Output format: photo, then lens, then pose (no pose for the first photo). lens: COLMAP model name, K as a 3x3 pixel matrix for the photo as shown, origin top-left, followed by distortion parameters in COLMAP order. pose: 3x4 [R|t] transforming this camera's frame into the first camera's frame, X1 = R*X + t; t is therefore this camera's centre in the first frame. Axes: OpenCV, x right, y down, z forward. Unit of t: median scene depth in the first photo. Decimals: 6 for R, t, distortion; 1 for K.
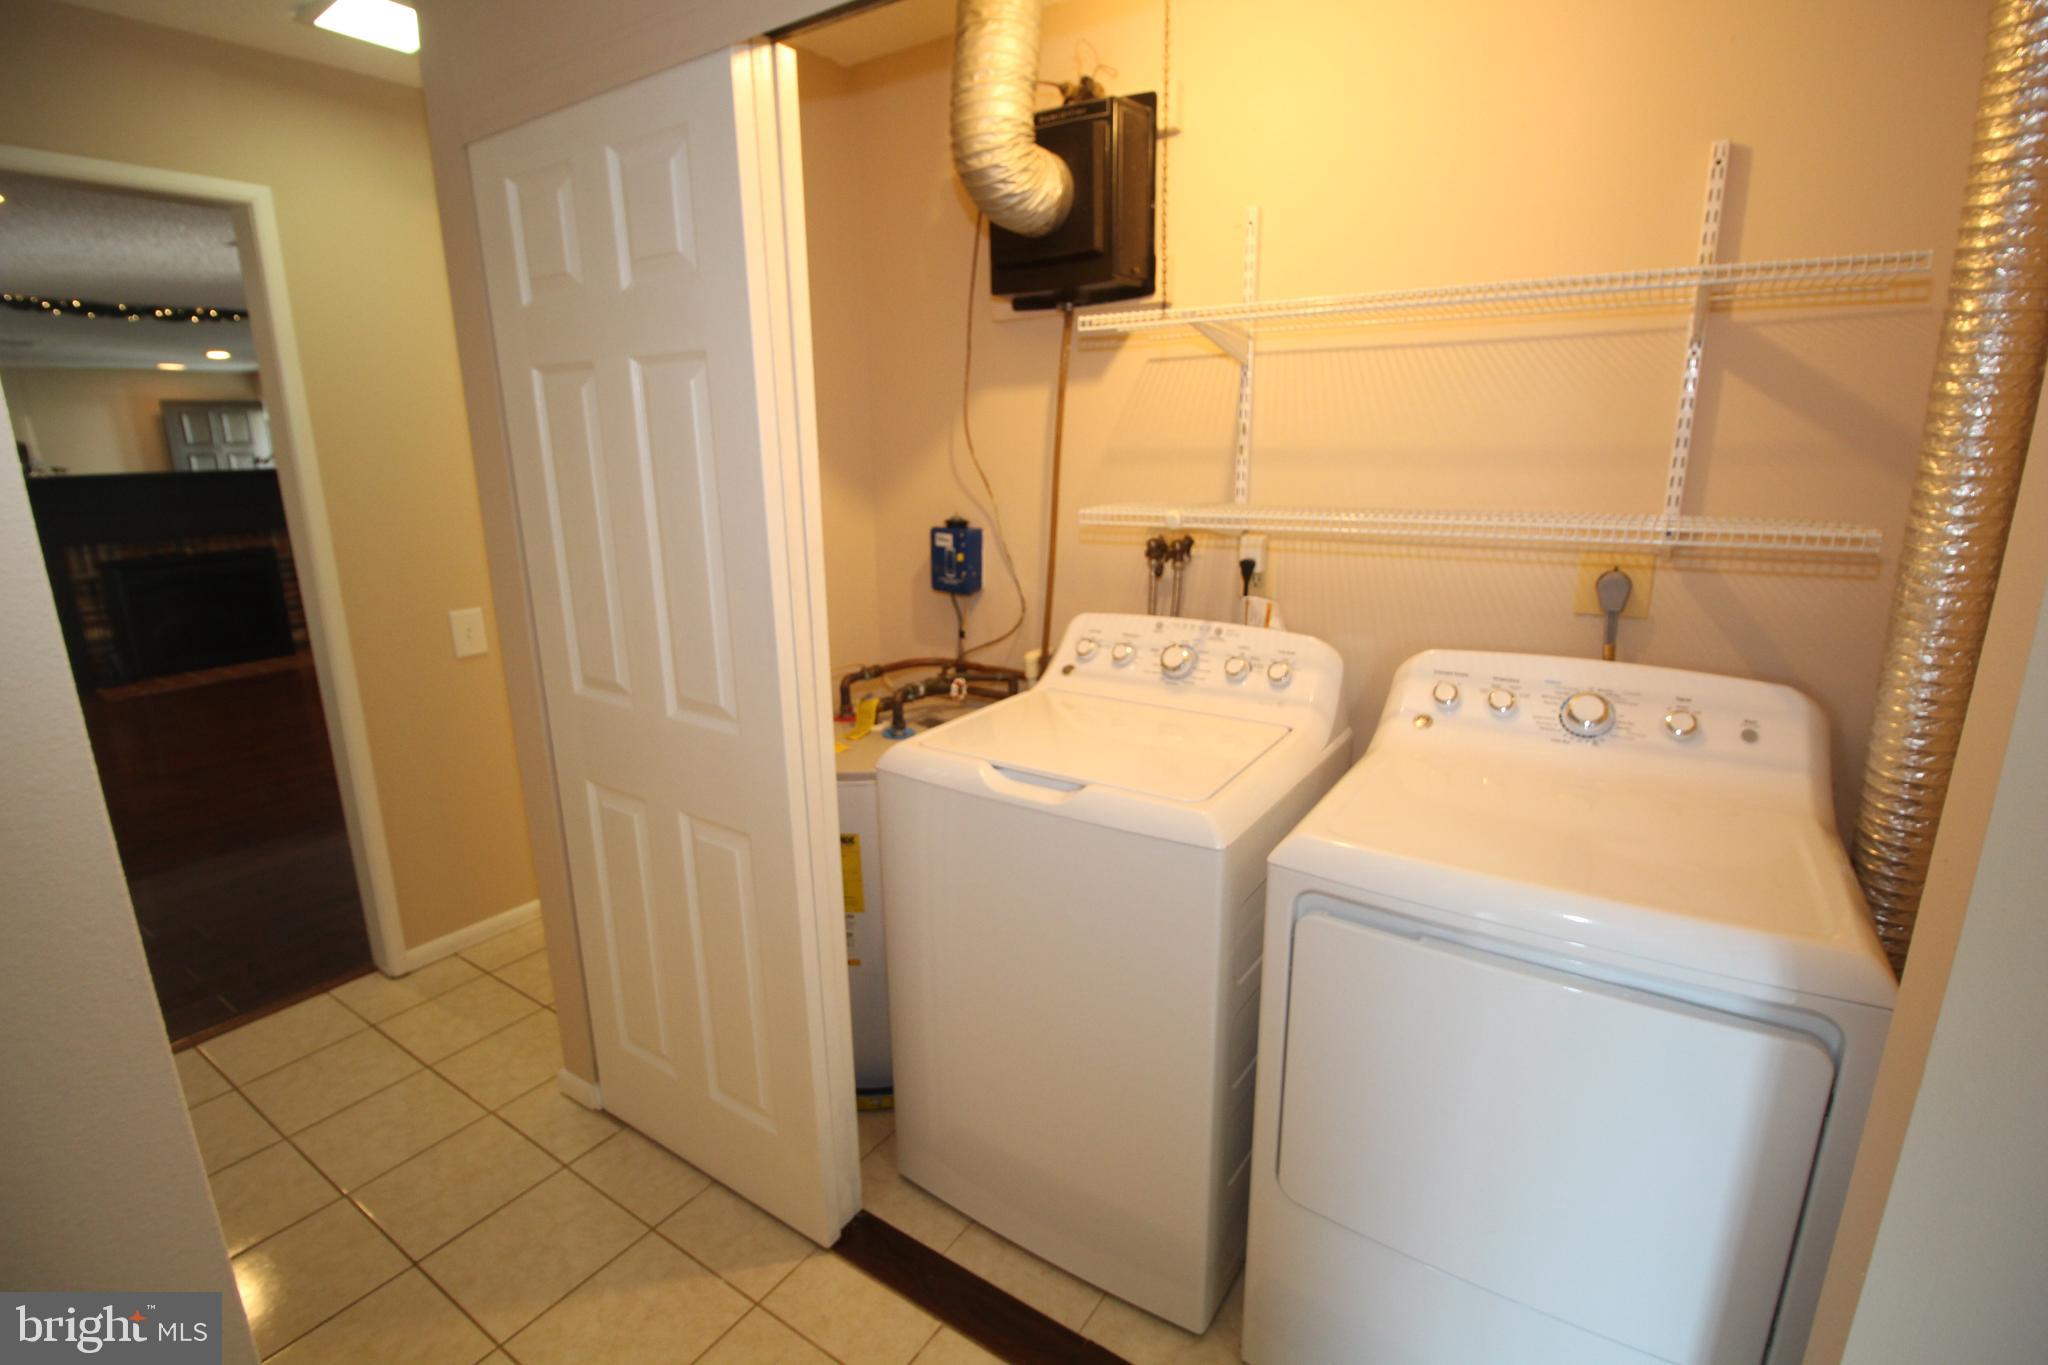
lens RADIAL K [[950.6, 0, 1031.4], [0, 950.6, 679.7], [0, 0, 1]] dist [0.000013, -0.012503]
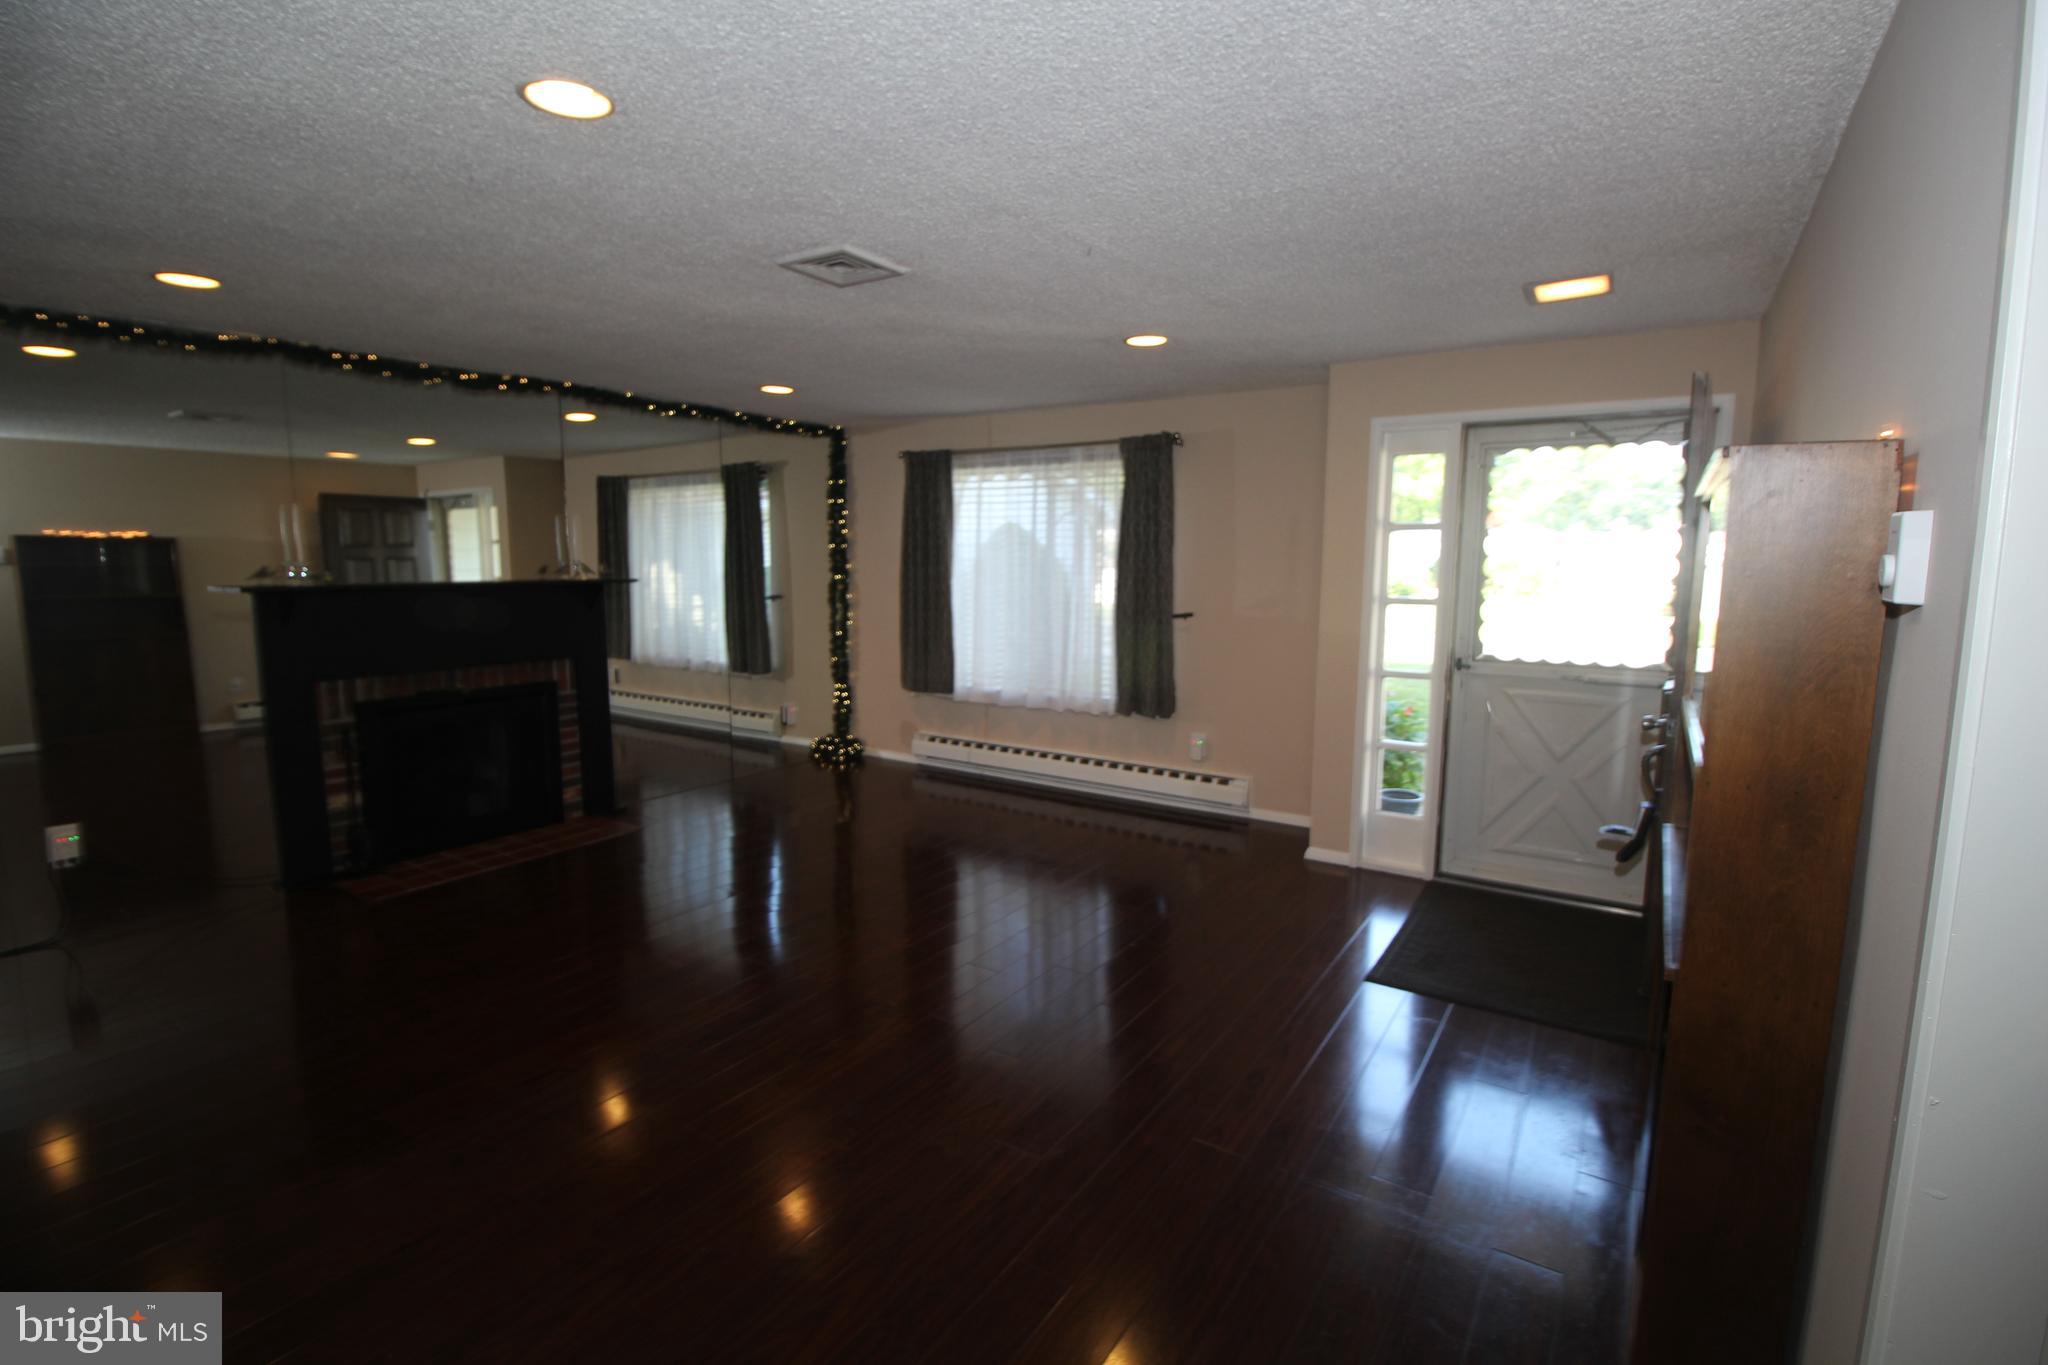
lens RADIAL K [[966.0, 0, 1026.8], [0, 966.0, 673.2], [0, 0, 1]] dist [0.001991, -0.013214]
pose [[0.999810, 0.015911, 0.011256, -0.477371], [-0.014389, 0.992141, -0.124295, -0.061725], [-0.013145, 0.124109, 0.992182, 0.247593]]
